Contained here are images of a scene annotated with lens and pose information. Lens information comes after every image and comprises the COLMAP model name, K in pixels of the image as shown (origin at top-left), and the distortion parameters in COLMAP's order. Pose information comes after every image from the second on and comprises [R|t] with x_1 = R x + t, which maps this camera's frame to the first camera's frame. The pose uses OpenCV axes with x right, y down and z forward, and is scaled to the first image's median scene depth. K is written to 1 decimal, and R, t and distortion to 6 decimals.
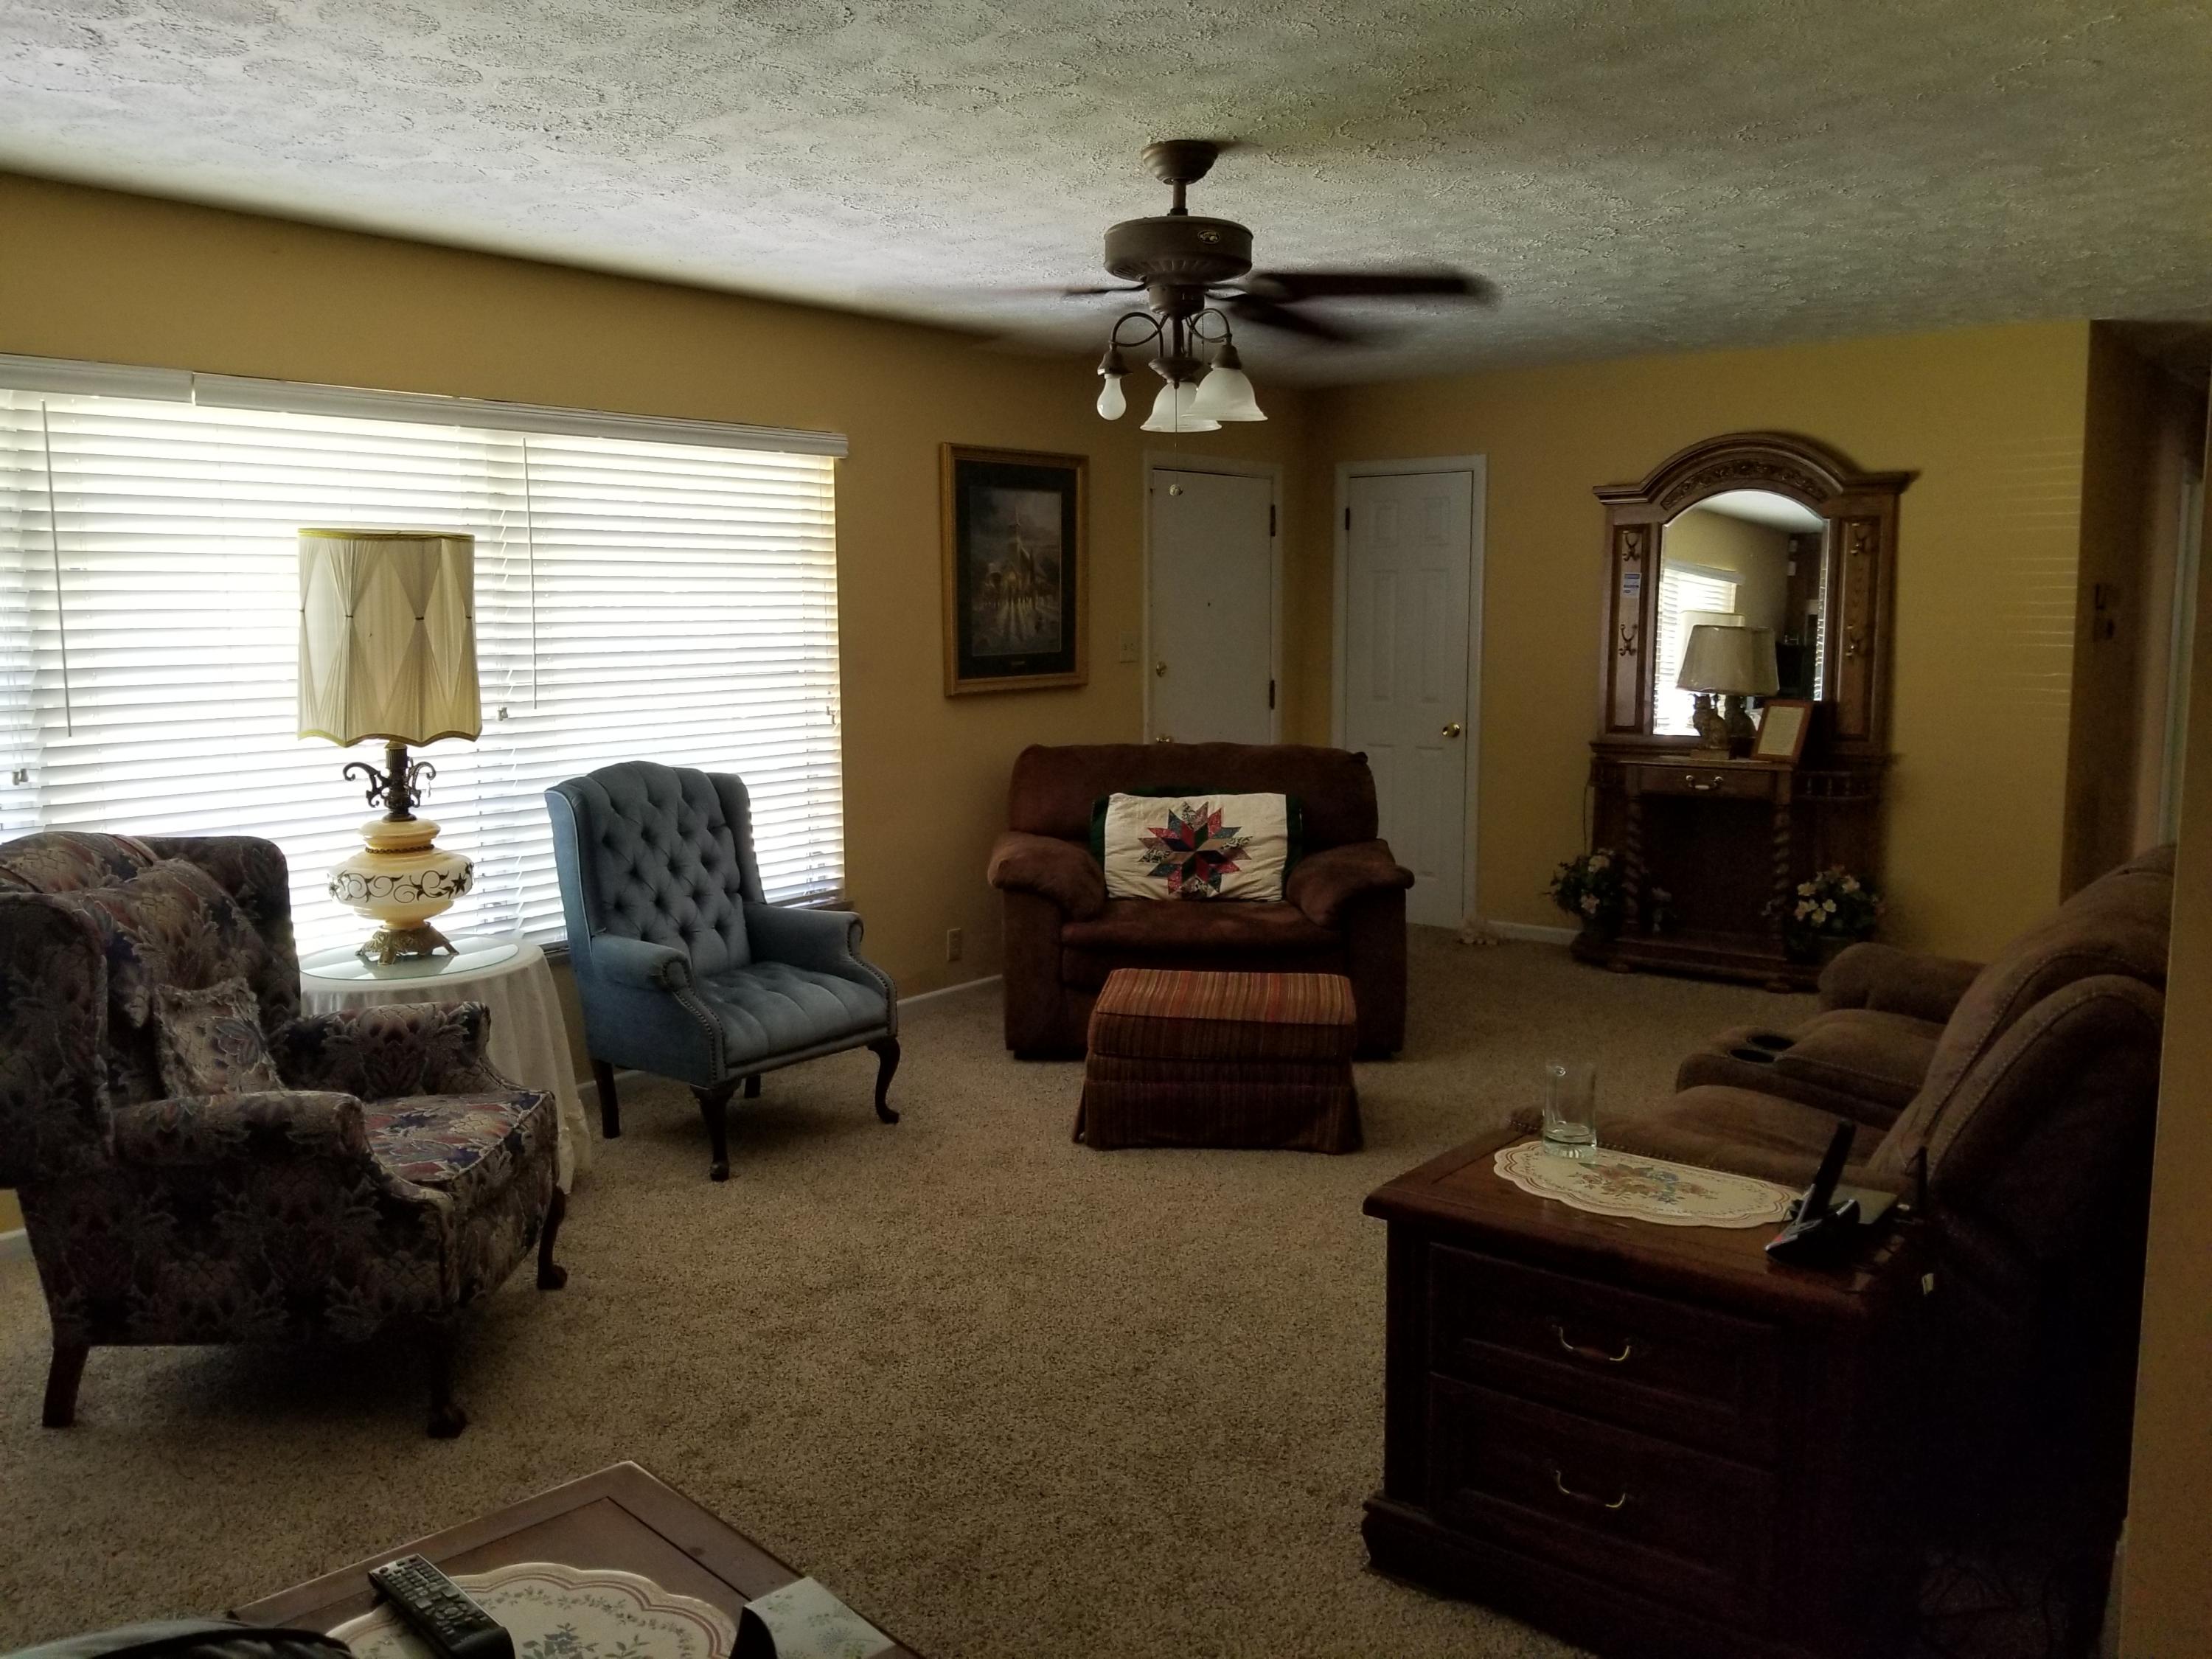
lens RADIAL K [[1676.1, 0, 1096.6], [0, 1676.1, 821.4], [0, 0, 1]] dist [0.107441, -0.236483]
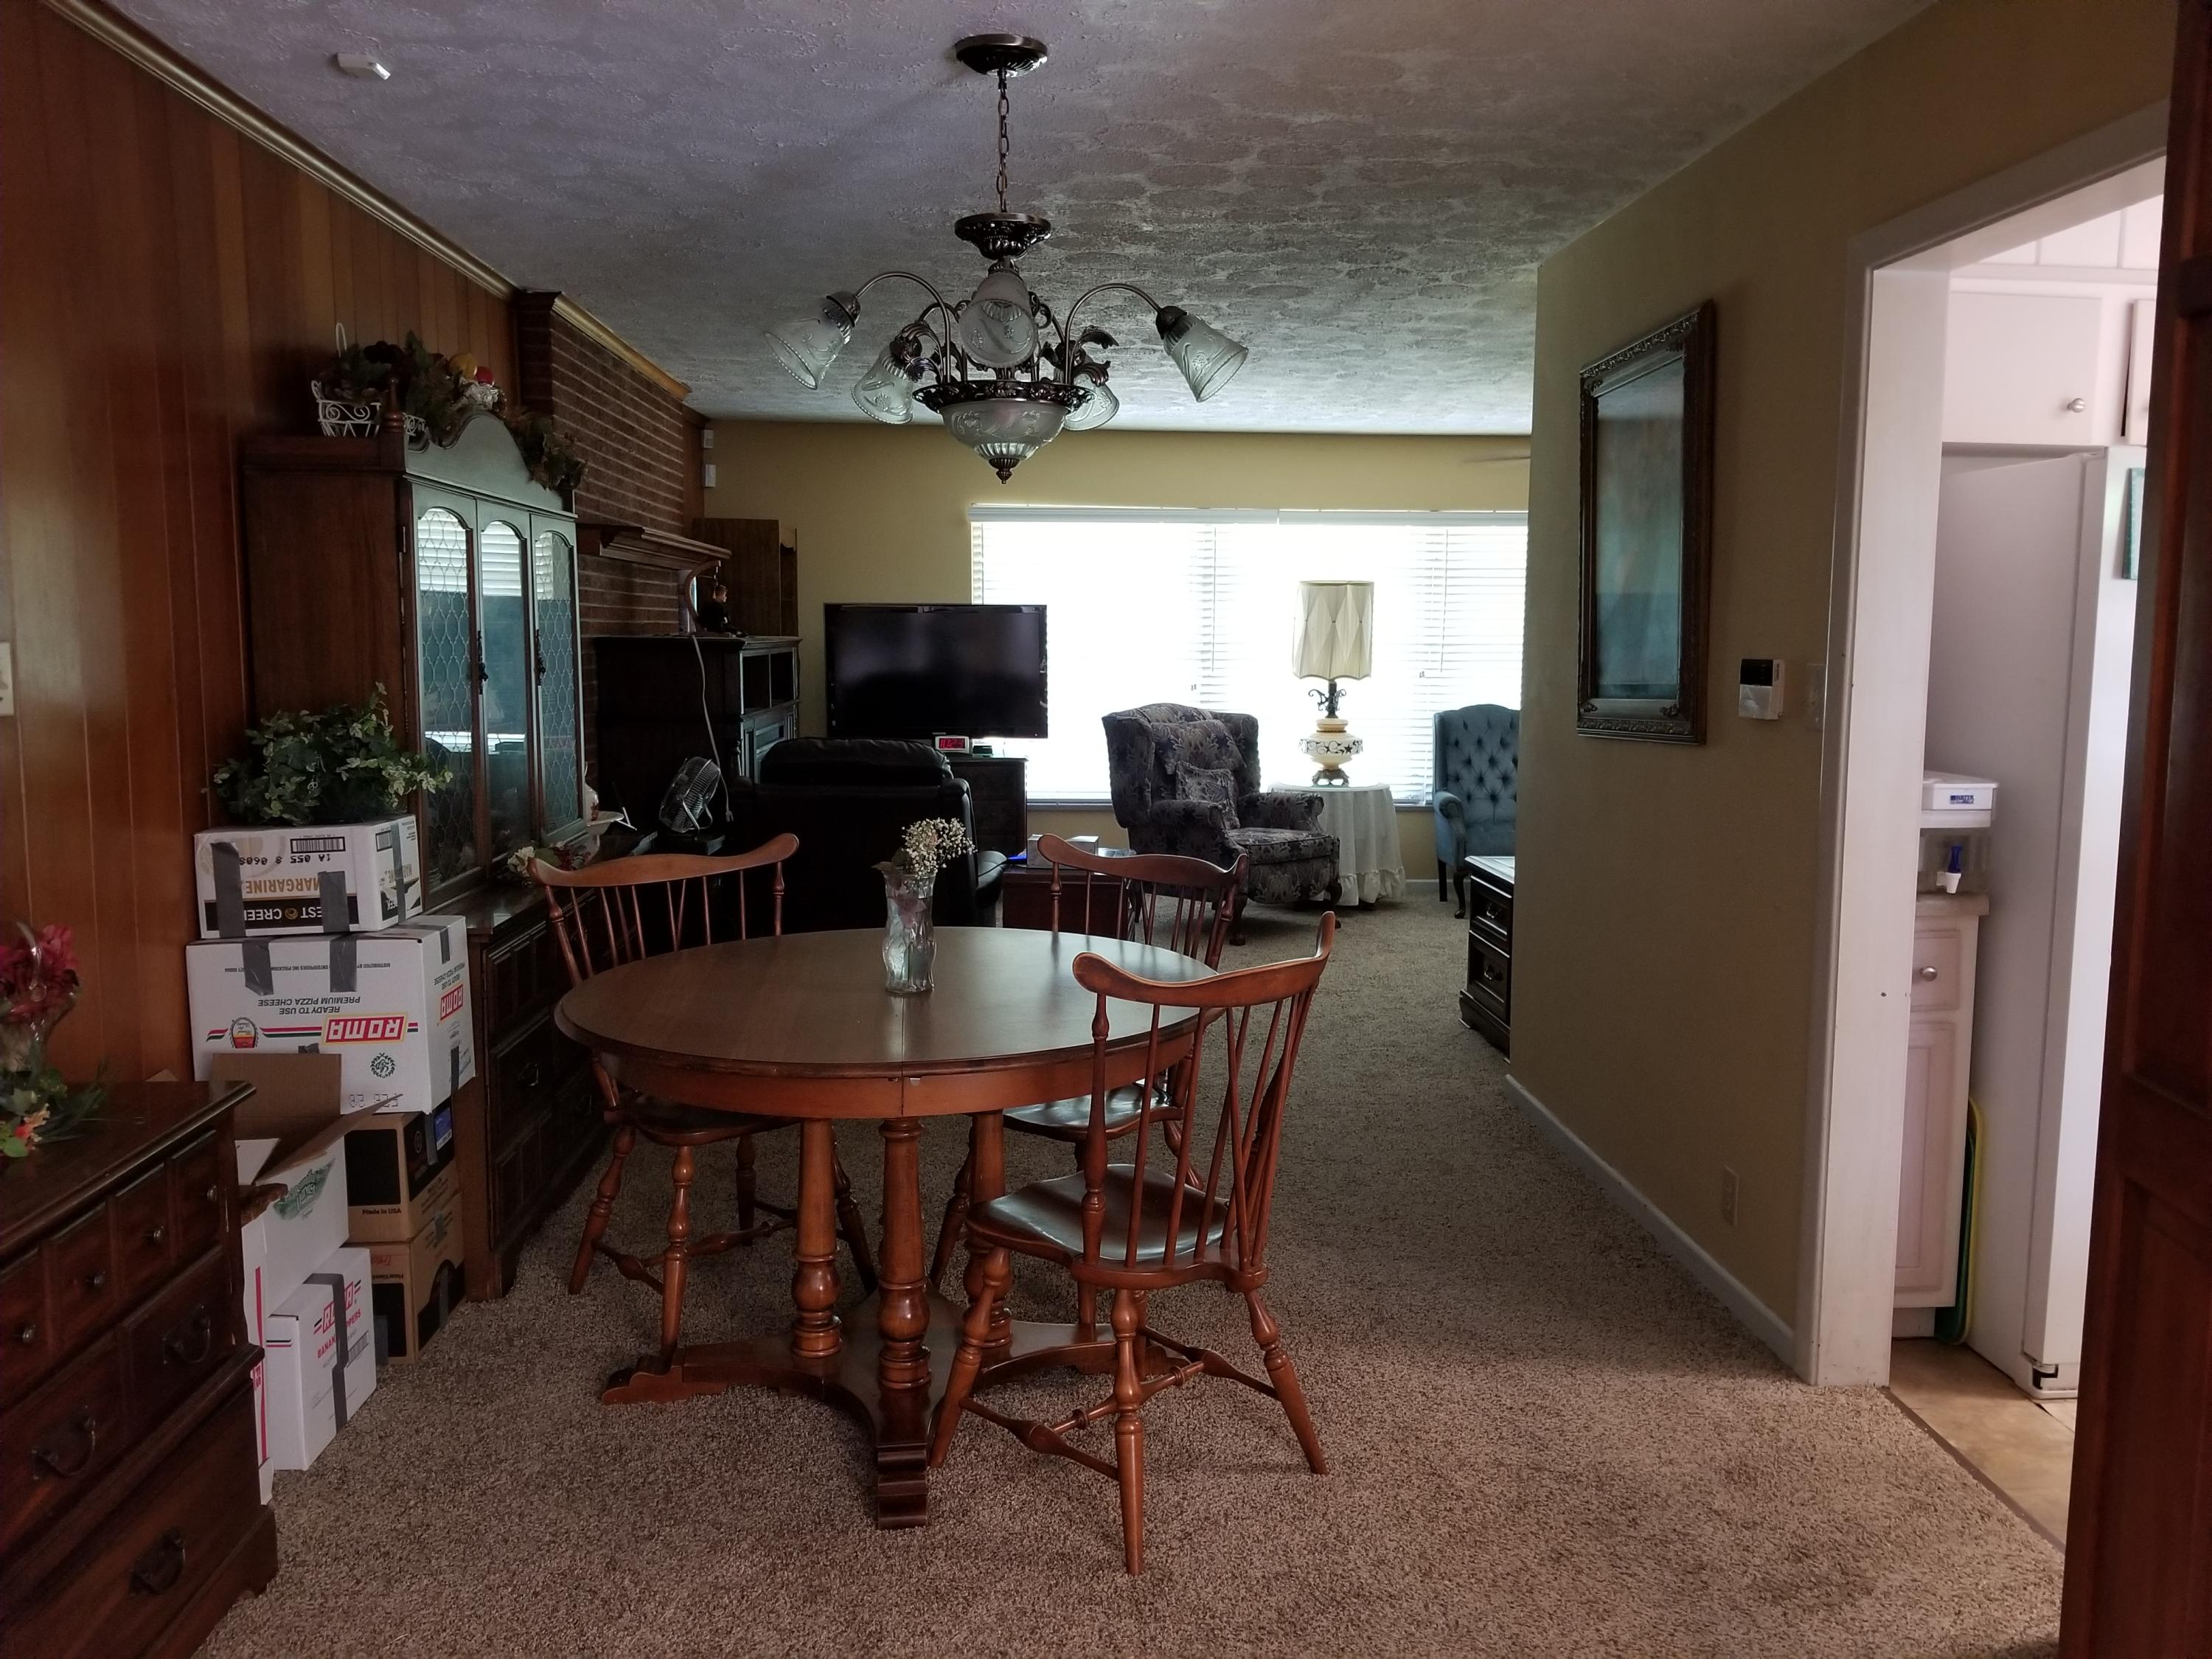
lens RADIAL K [[1676.1, 0, 1096.6], [0, 1676.1, 821.4], [0, 0, 1]] dist [0.107441, -0.236483]
pose [[0.645788, 0.099922, -0.756950, 1.014766], [-0.109049, 0.993306, 0.038088, 0.081279], [0.755689, 0.057948, 0.652361, -0.591006]]
